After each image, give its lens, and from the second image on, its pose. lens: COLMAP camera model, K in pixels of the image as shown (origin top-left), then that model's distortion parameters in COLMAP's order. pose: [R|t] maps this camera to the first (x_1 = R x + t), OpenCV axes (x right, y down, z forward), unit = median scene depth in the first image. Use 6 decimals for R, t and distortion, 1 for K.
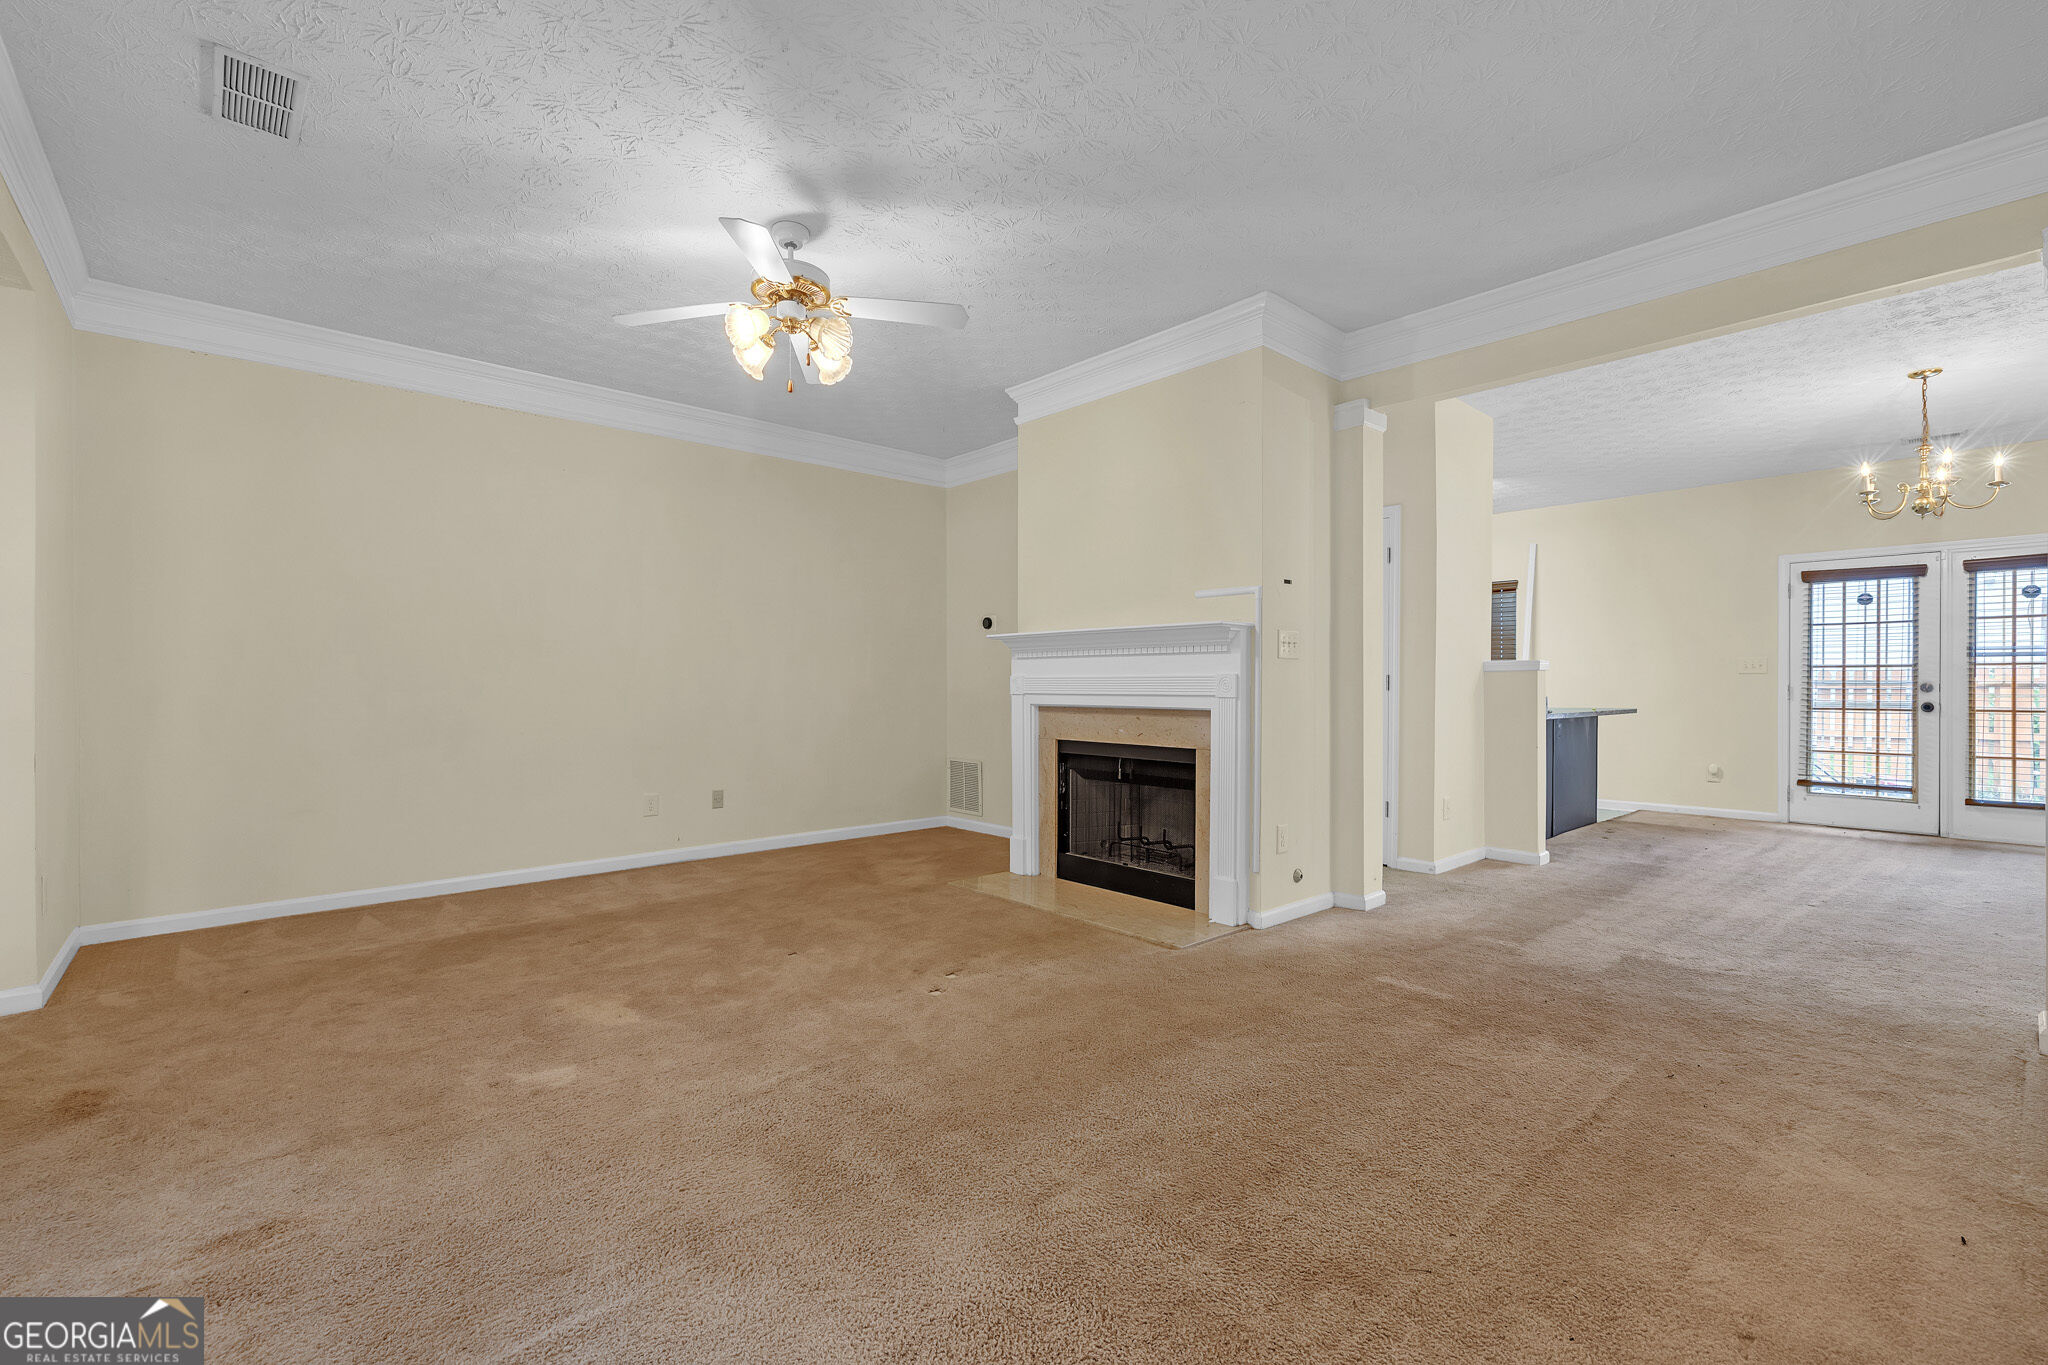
lens RADIAL K [[875.3, 0, 1023.4], [0, 875.3, 701.1], [0, 0, 1]] dist [0.001937, 0.000088]
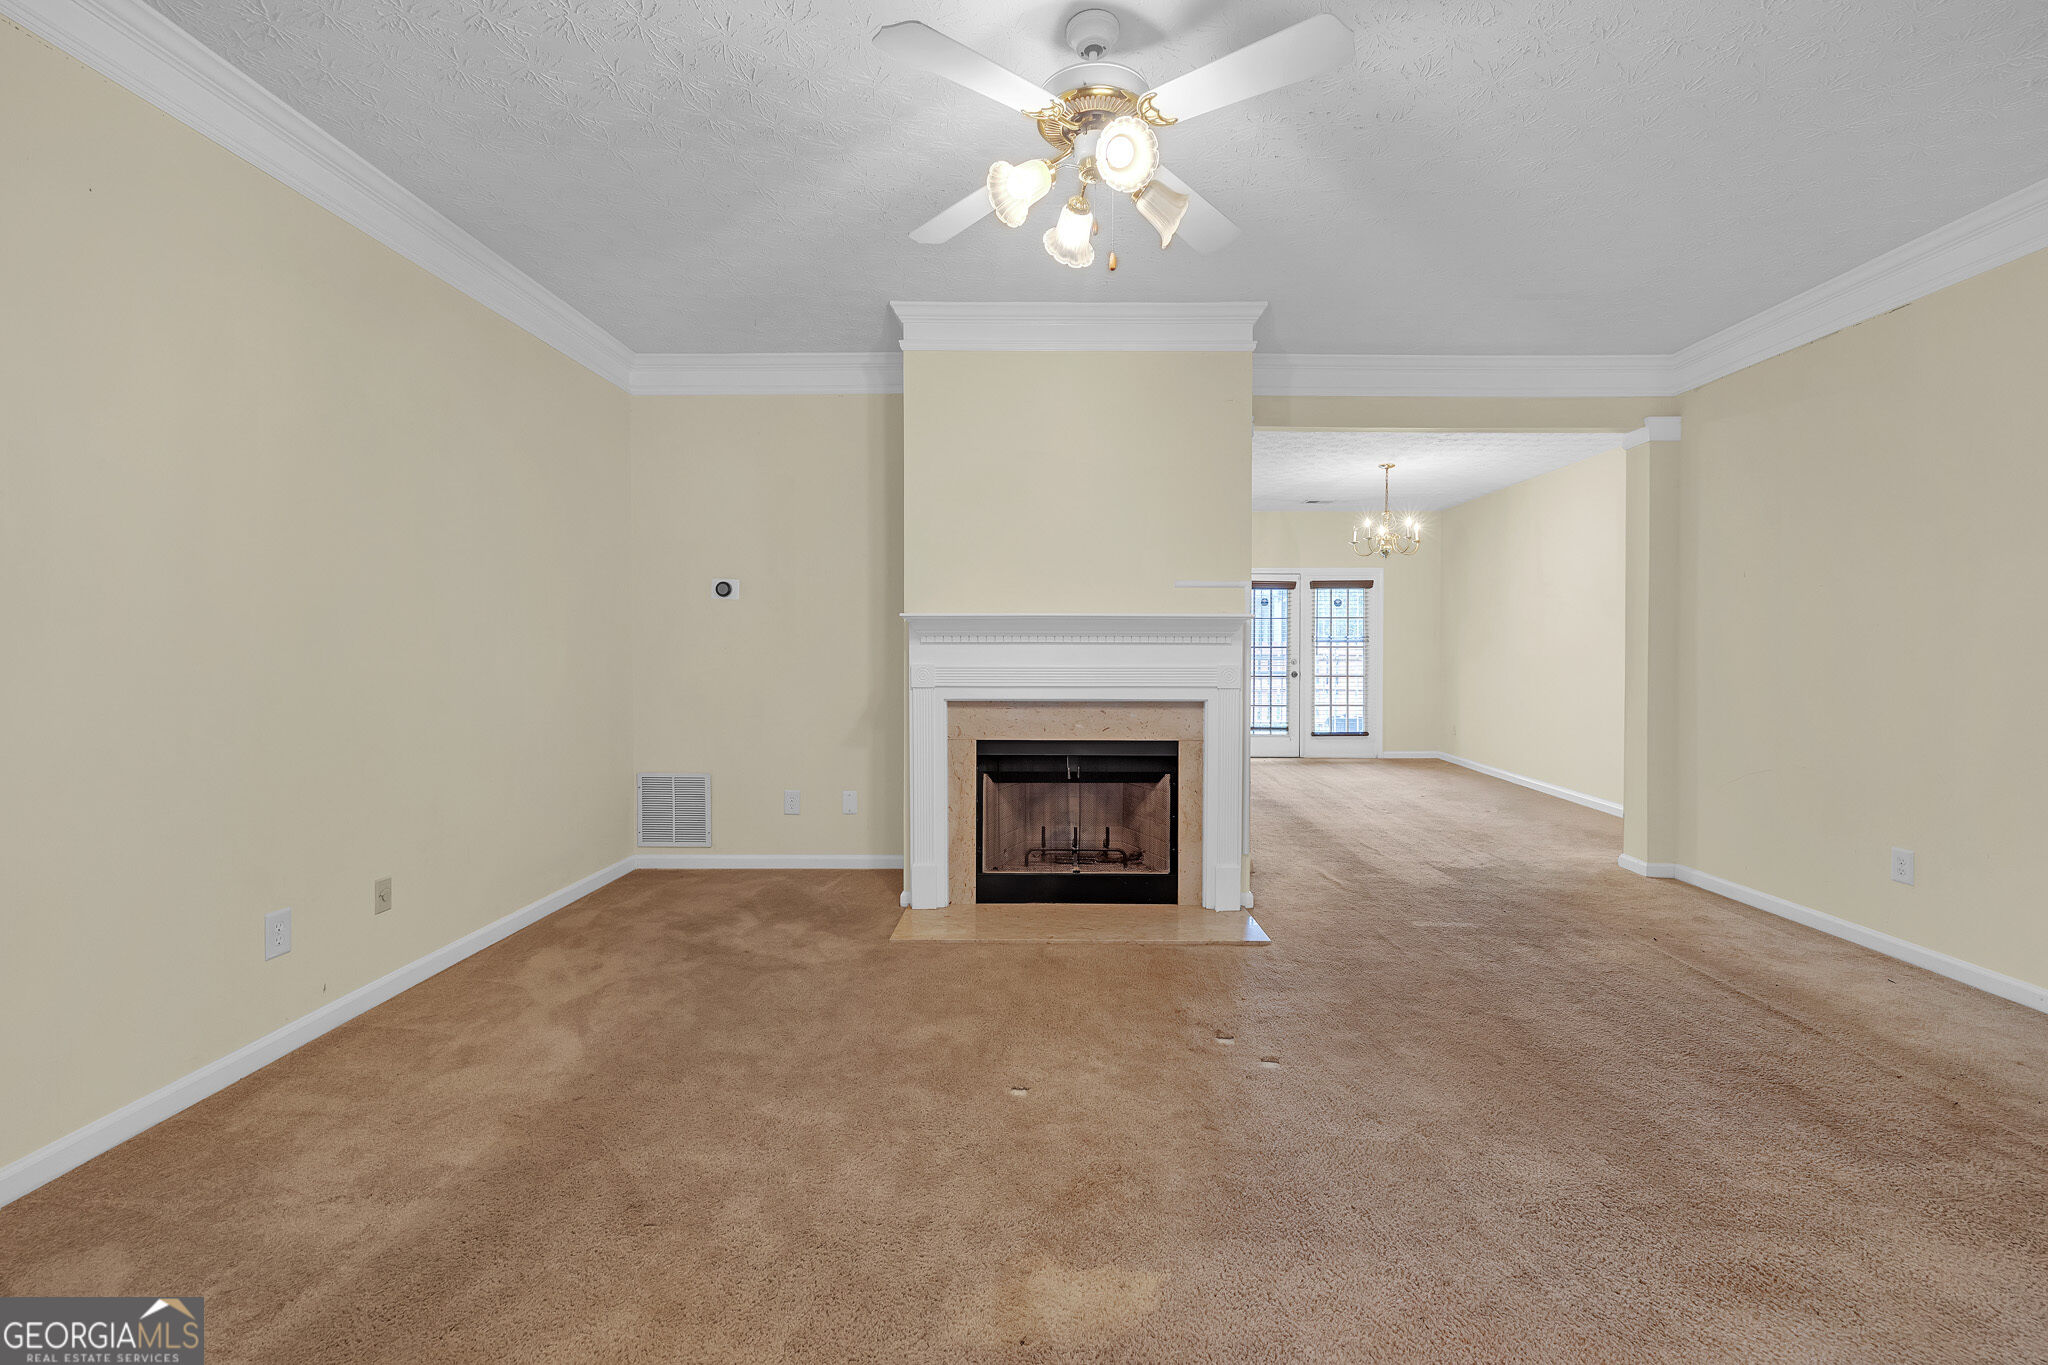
lens RADIAL K [[875.3, 0, 1032.5], [0, 875.3, 674.1], [0, 0, 1]] dist [0.001937, 0.000088]
pose [[0.678544, -0.021338, 0.734250, -0.543815], [0.013948, 0.999772, 0.016165, -0.032684], [-0.734427, -0.000727, 0.678687, 0.387046]]
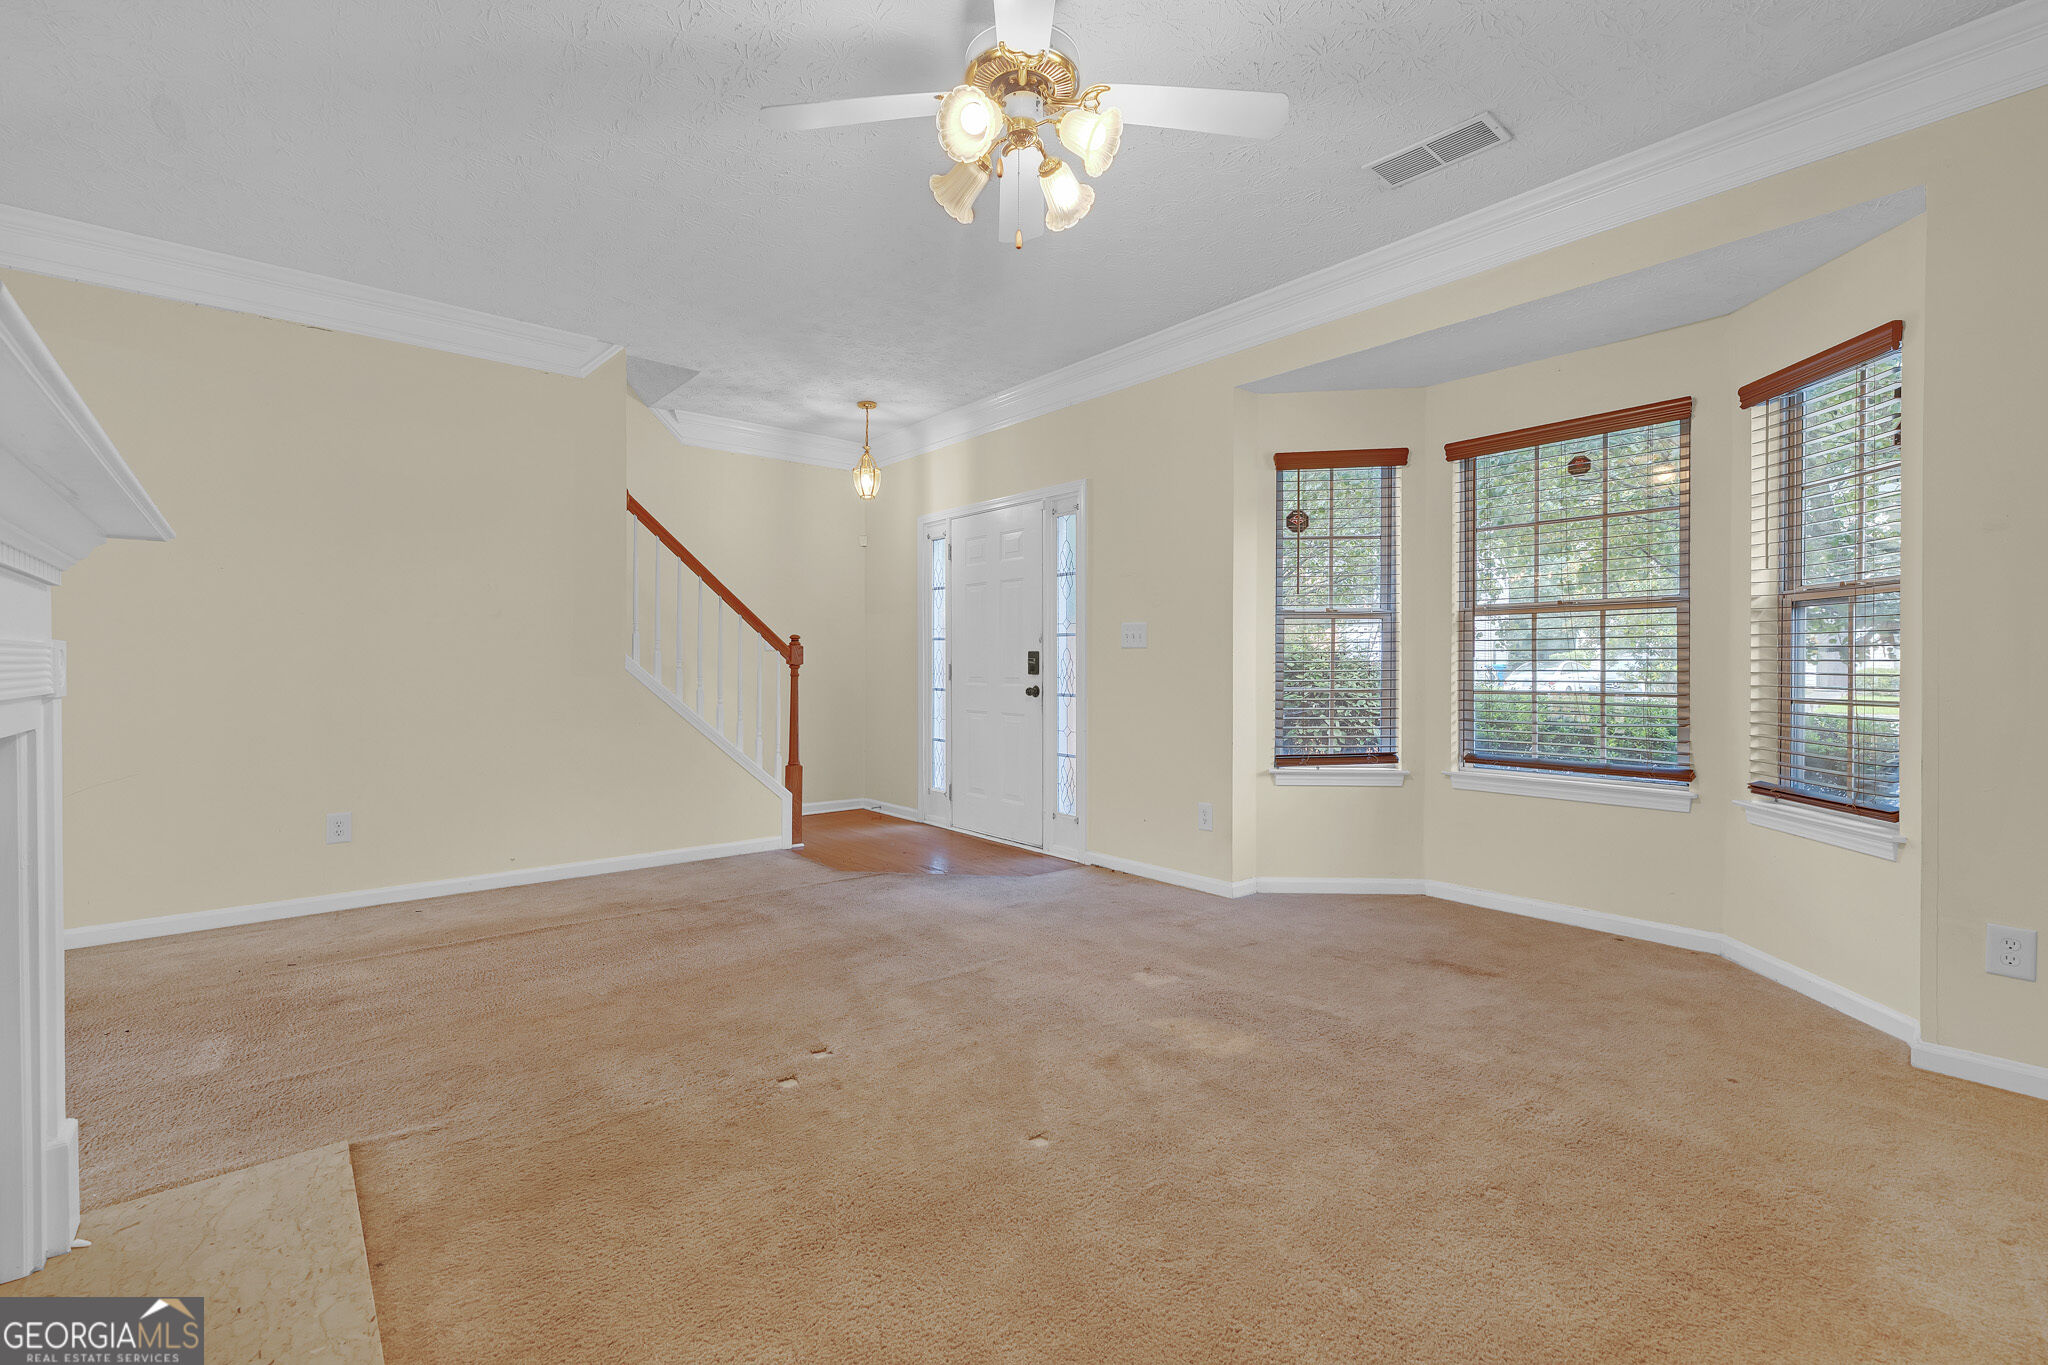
lens RADIAL K [[875.3, 0, 1013.9], [0, 875.3, 667.6], [0, 0, 1]] dist [0.001937, 0.000088]
pose [[-0.998637, -0.002358, 0.052136, -0.202556], [-0.000730, 0.999512, 0.031219, -0.028769], [-0.052184, 0.031138, -0.998152, 1.133683]]
